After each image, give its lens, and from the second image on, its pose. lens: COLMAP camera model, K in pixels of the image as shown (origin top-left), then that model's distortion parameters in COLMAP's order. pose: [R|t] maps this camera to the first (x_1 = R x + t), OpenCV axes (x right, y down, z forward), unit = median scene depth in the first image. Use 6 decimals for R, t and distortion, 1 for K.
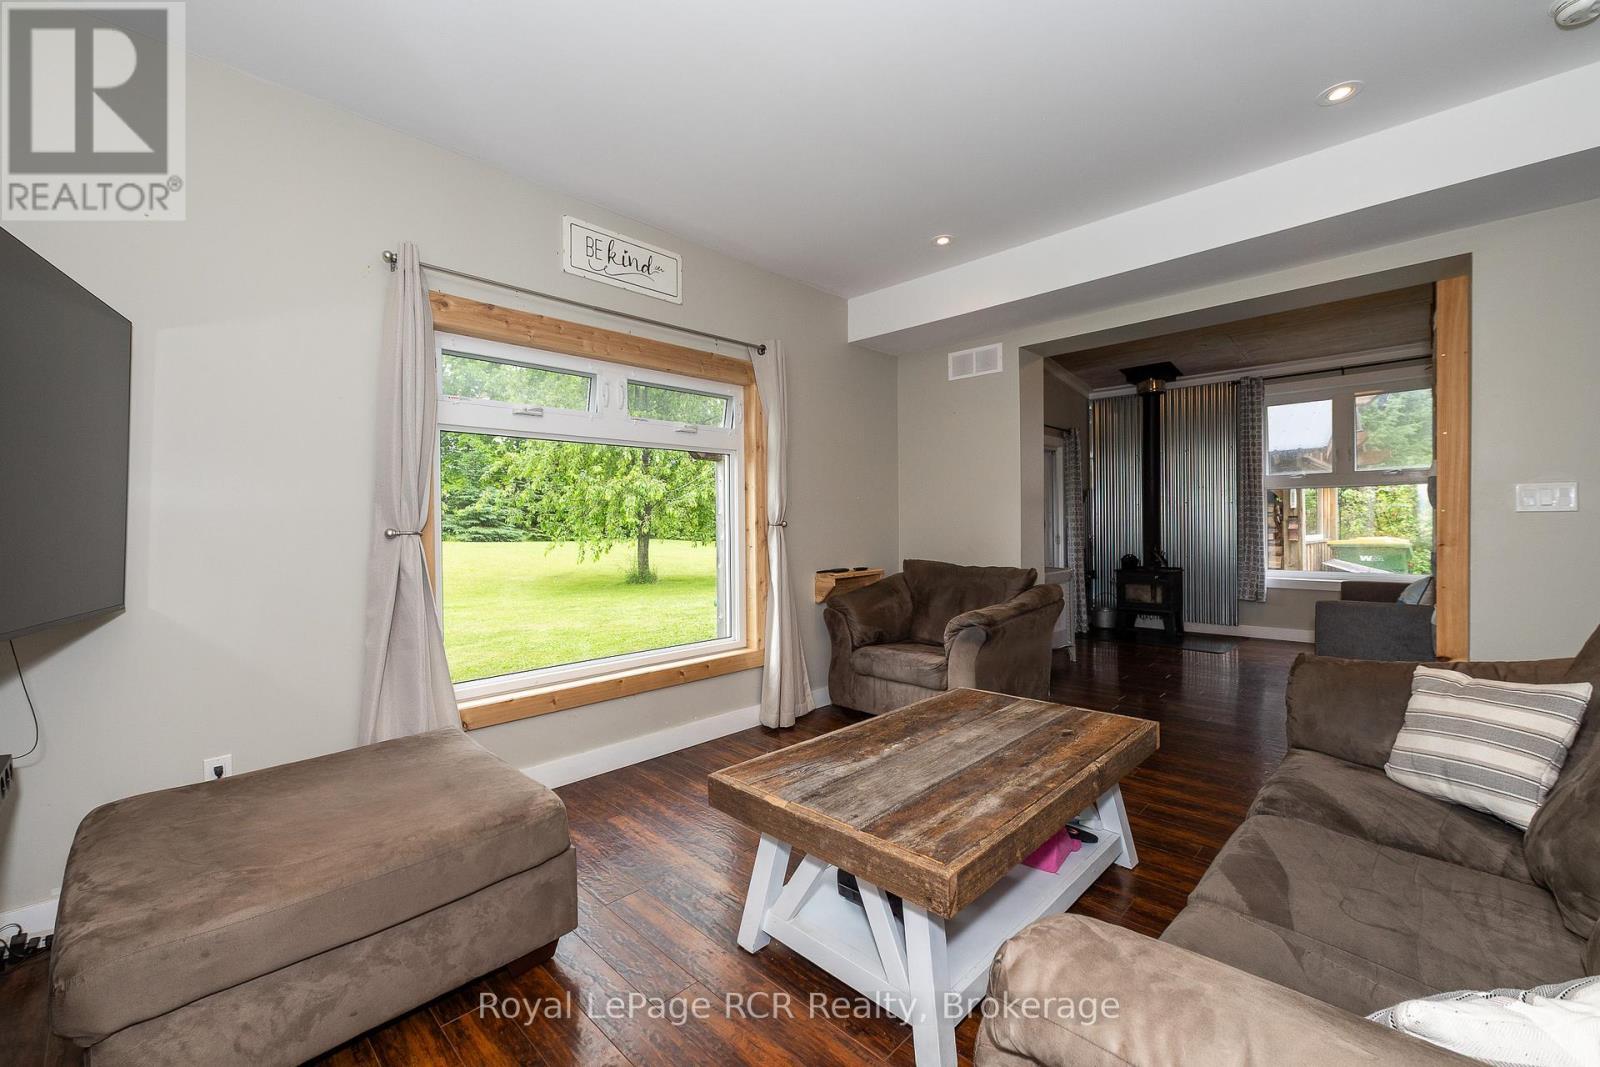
lens RADIAL K [[647.0, 0, 803.2], [0, 647.0, 524.1], [0, 0, 1]] dist [-0.002345, 0.001663]
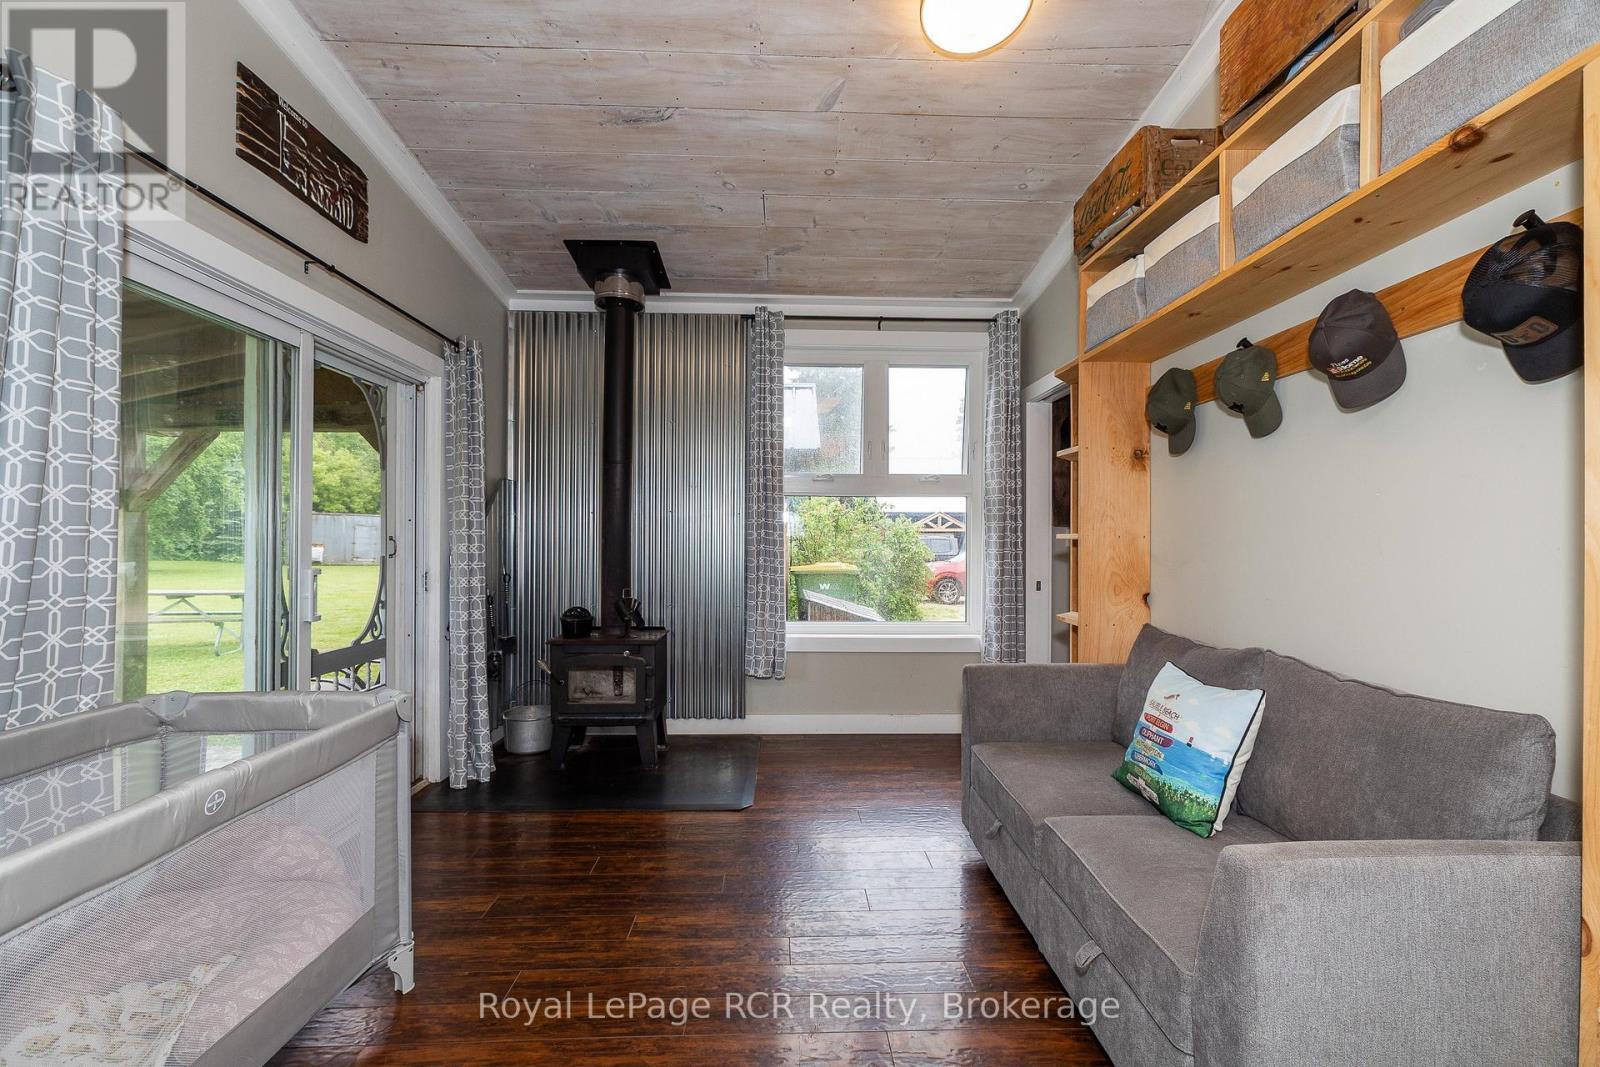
lens RADIAL K [[647.0, 0, 801.8], [0, 647.0, 535.5], [0, 0, 1]] dist [-0.002345, 0.001663]
pose [[0.700635, 0.019574, 0.713251, 0.267829], [-0.010642, 0.999799, -0.016985, -0.003394], [-0.713440, 0.004310, 0.700703, 0.523416]]
